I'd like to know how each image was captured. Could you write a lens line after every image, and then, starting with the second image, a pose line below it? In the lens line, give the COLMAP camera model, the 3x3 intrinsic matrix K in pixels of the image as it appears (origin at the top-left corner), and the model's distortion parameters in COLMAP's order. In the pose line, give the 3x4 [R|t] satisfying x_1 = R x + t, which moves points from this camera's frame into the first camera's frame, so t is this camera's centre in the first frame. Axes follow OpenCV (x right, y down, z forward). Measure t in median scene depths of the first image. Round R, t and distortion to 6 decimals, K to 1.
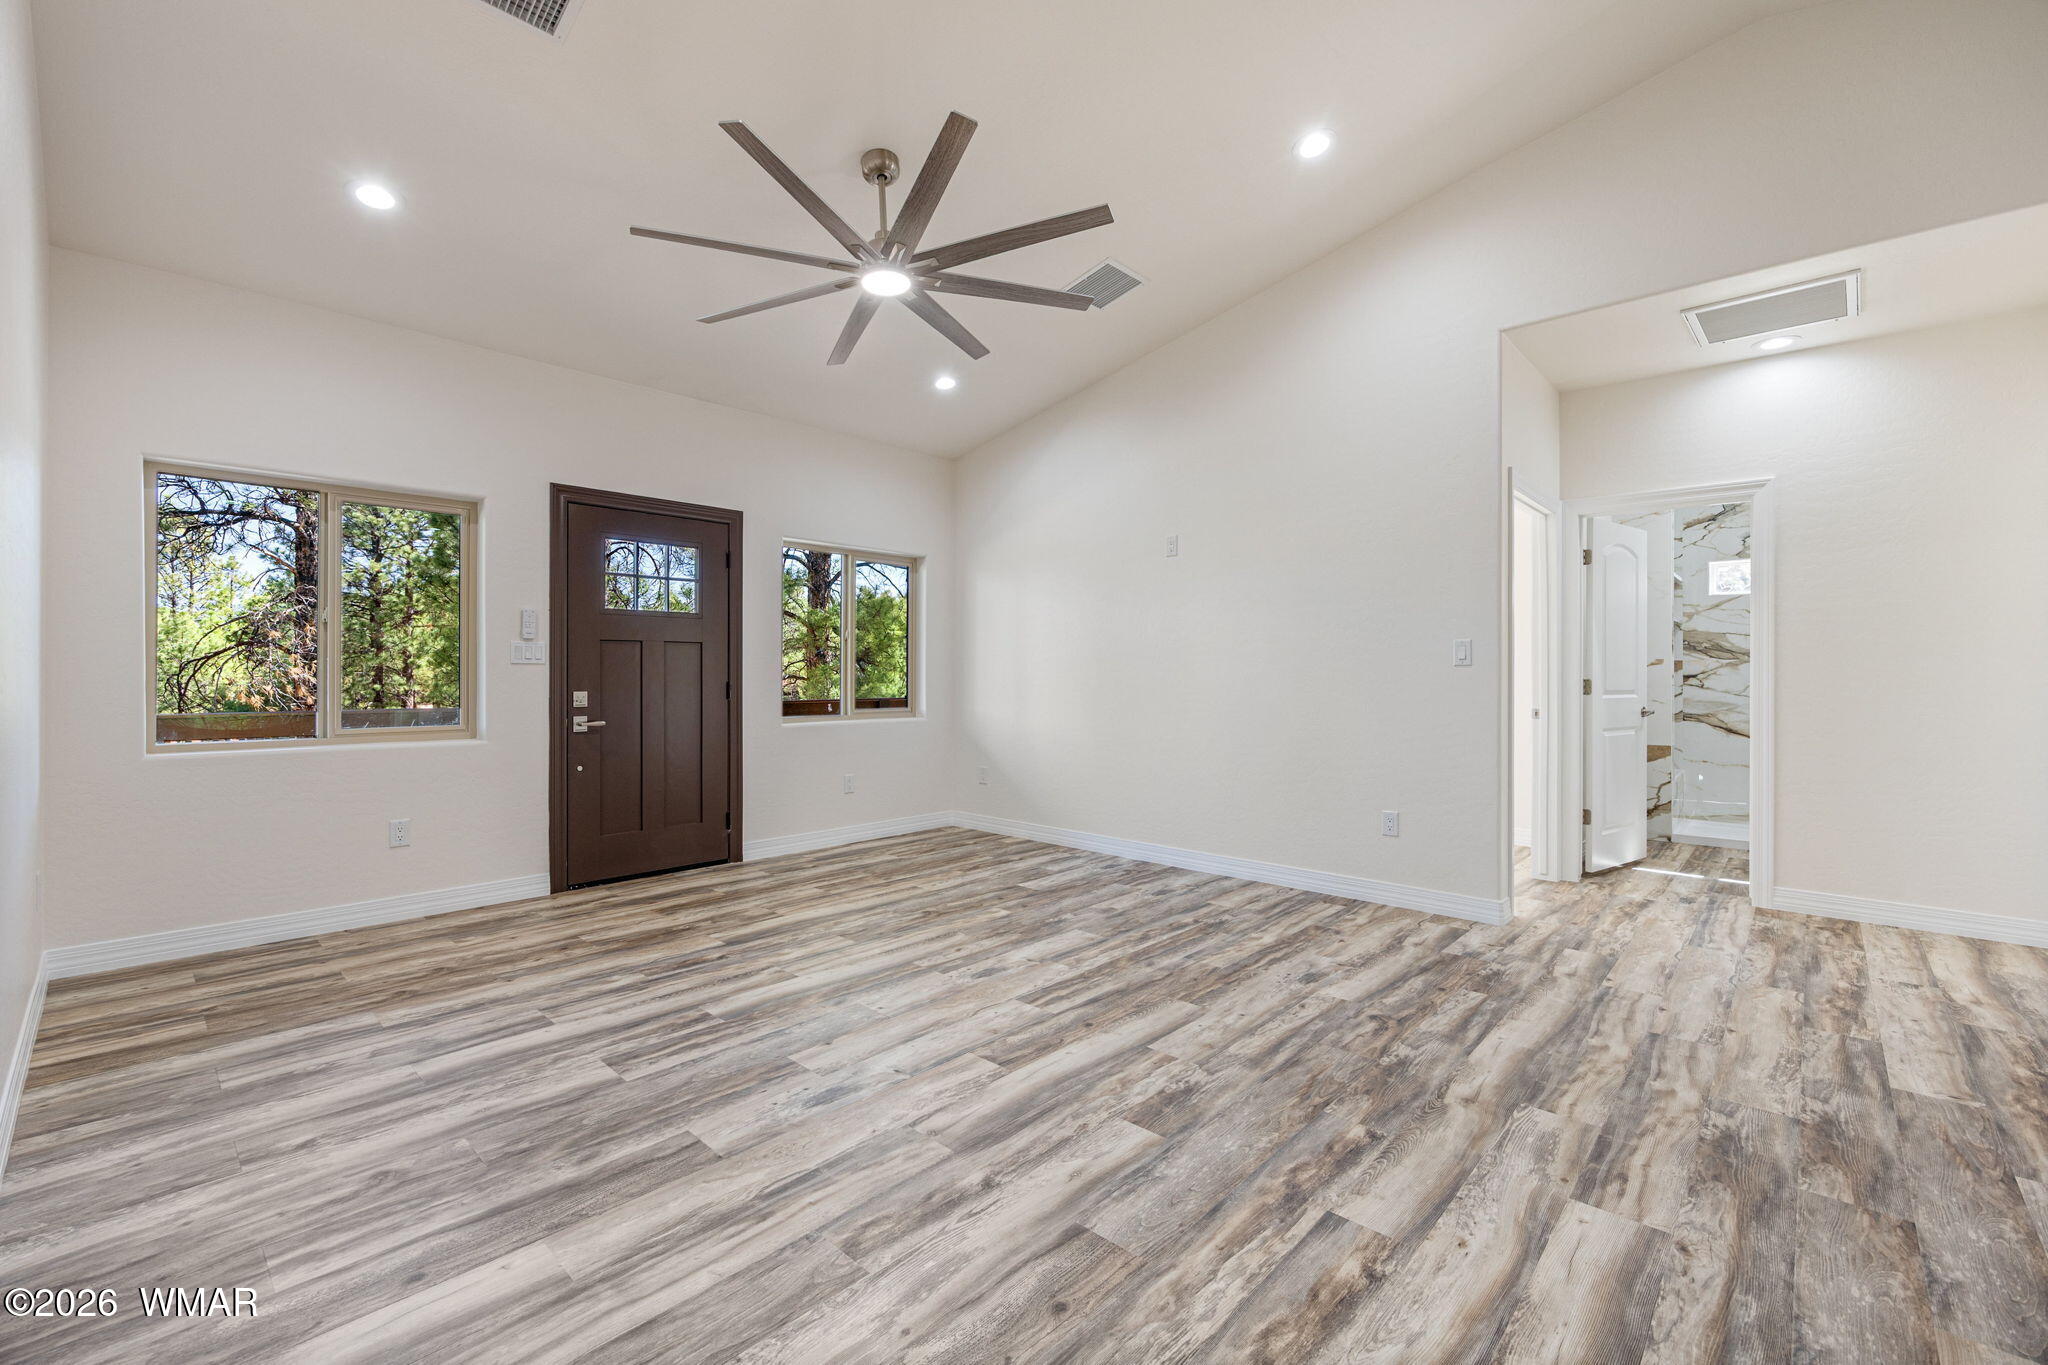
lens RADIAL K [[865.6, 0, 1028.7], [0, 865.6, 675.0], [0, 0, 1]] dist [-0.016077, 0.000186]
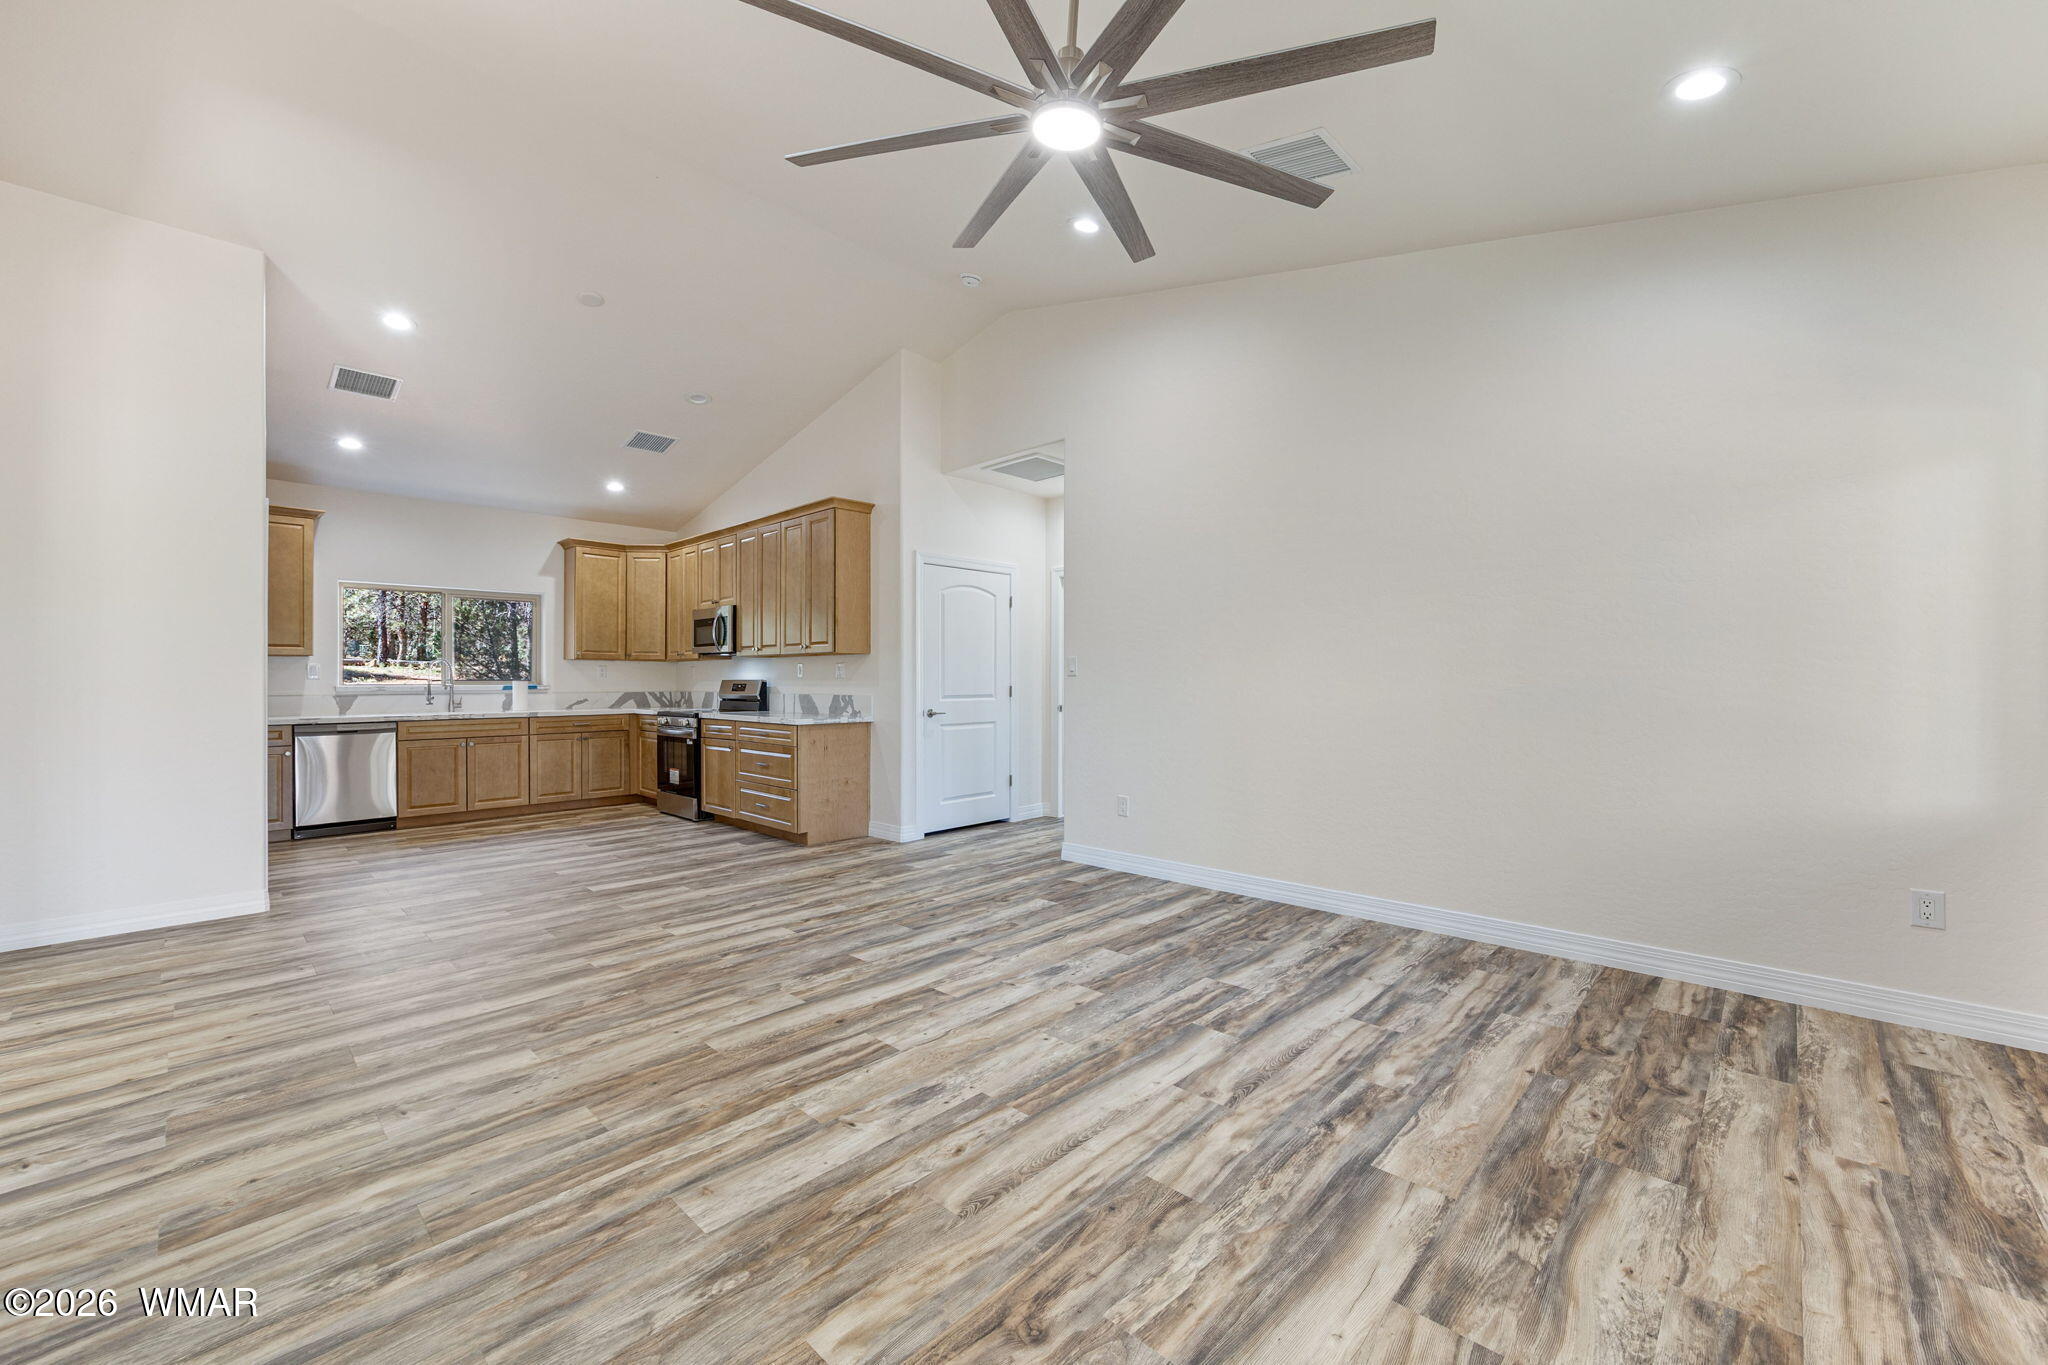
lens RADIAL K [[796.2, 0, 1035.9], [0, 796.2, 676.9], [0, 0, 1]] dist [-0.006482, 0.000188]
pose [[-0.999956, 0.002176, 0.009094, -0.163574], [0.002152, 0.999994, -0.002645, -0.007749], [-0.009100, -0.002625, -0.999955, 1.812852]]
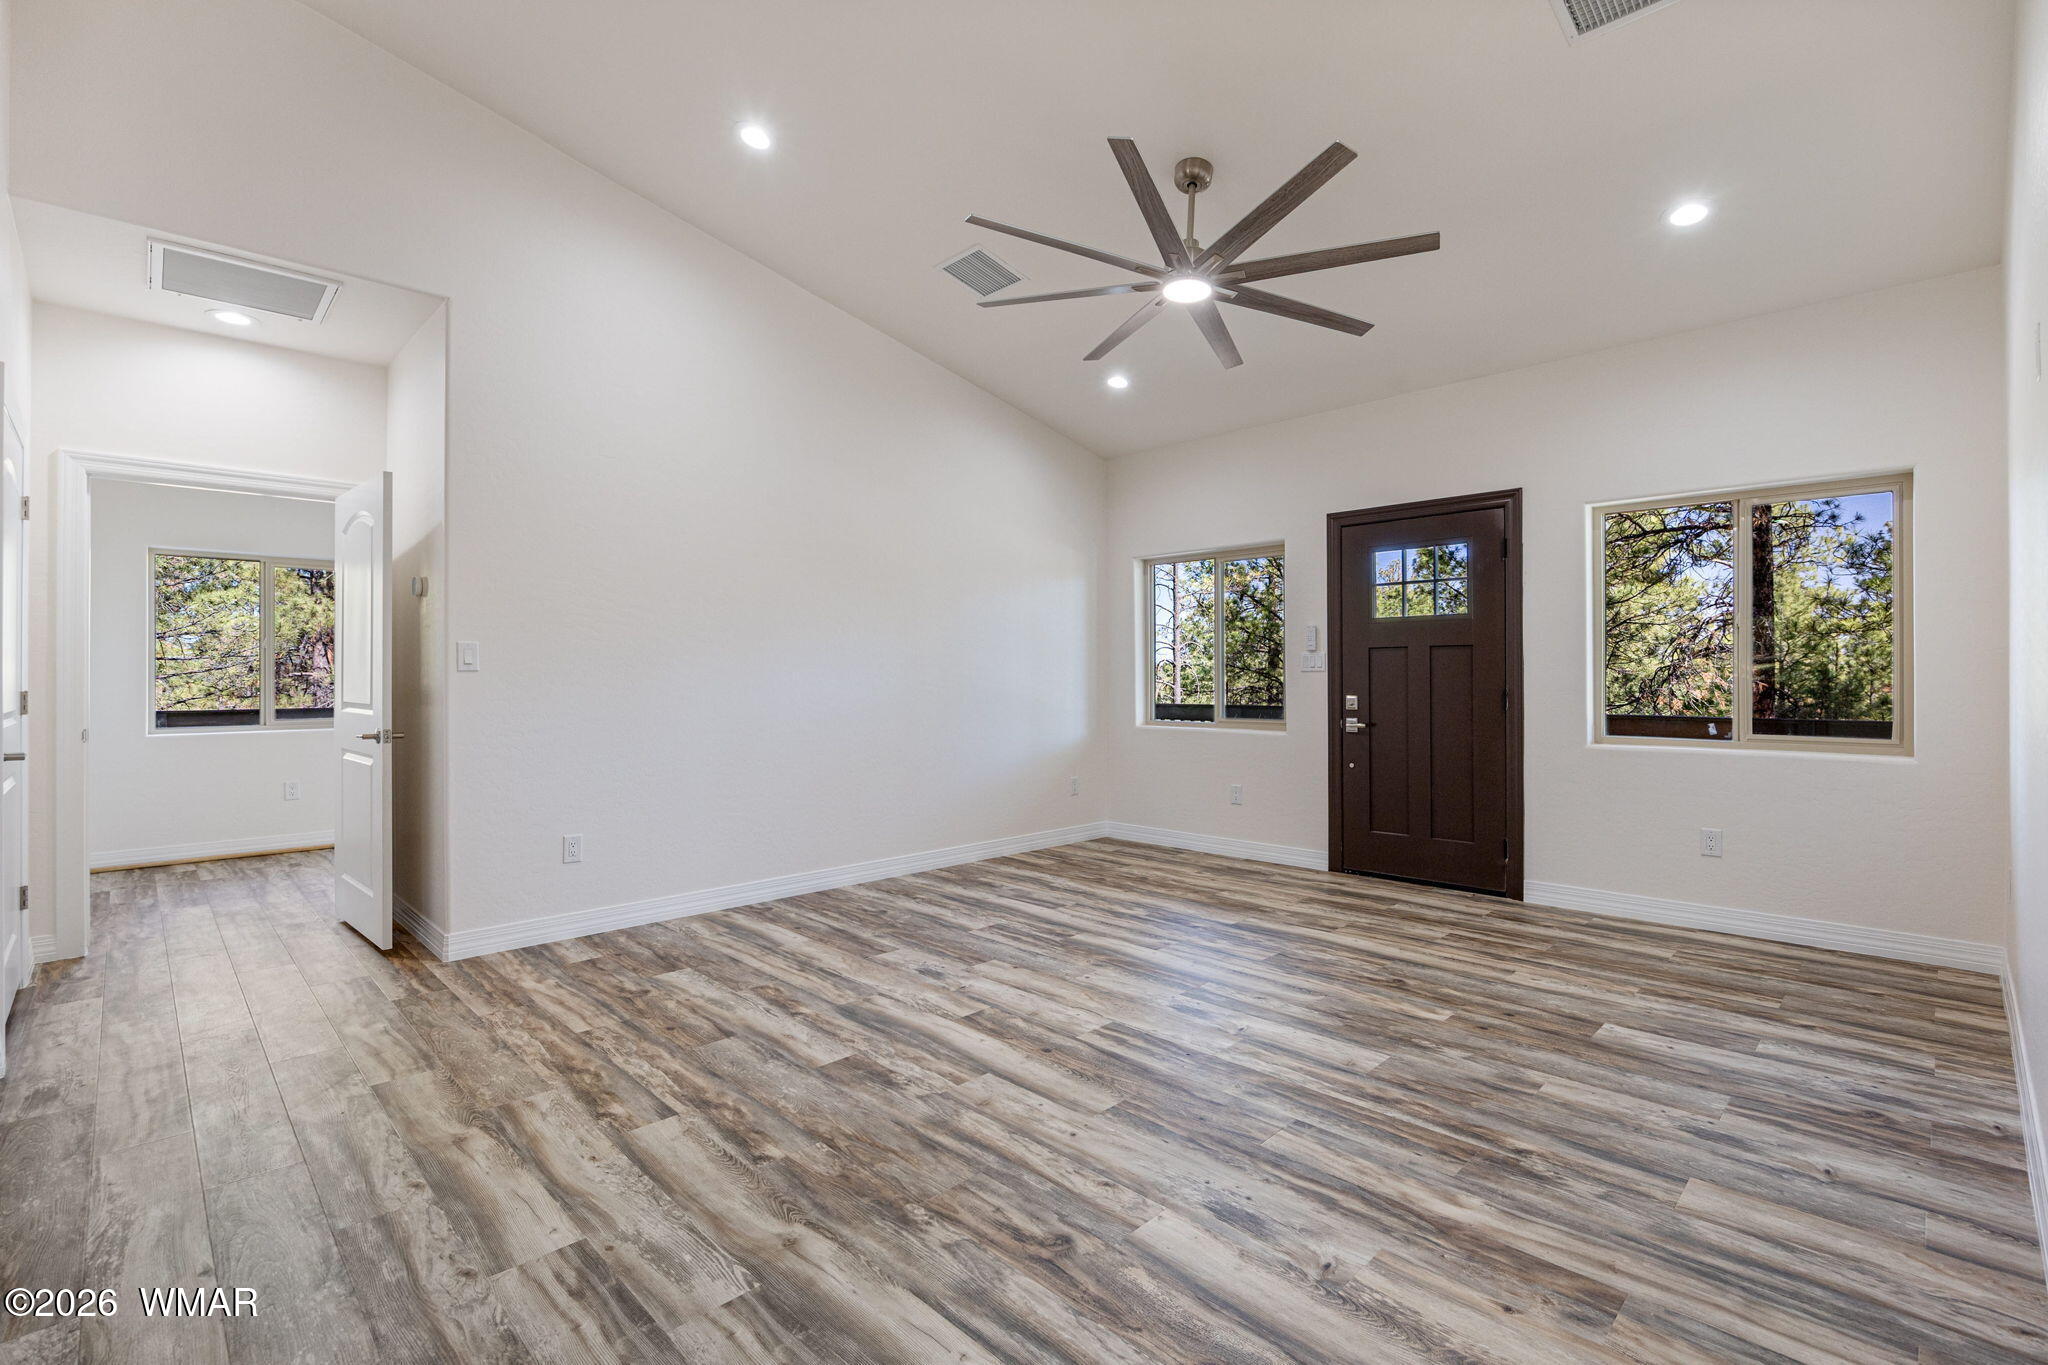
lens RADIAL K [[922.7, 0, 1031.3], [0, 922.7, 680.0], [0, 0, 1]] dist [-0.016061, 0.000029]
pose [[-0.047684, 0.002383, -0.998860, 1.001570], [0.001072, 0.999997, 0.002335, -0.005245], [0.998862, -0.000959, -0.047686, 0.954295]]
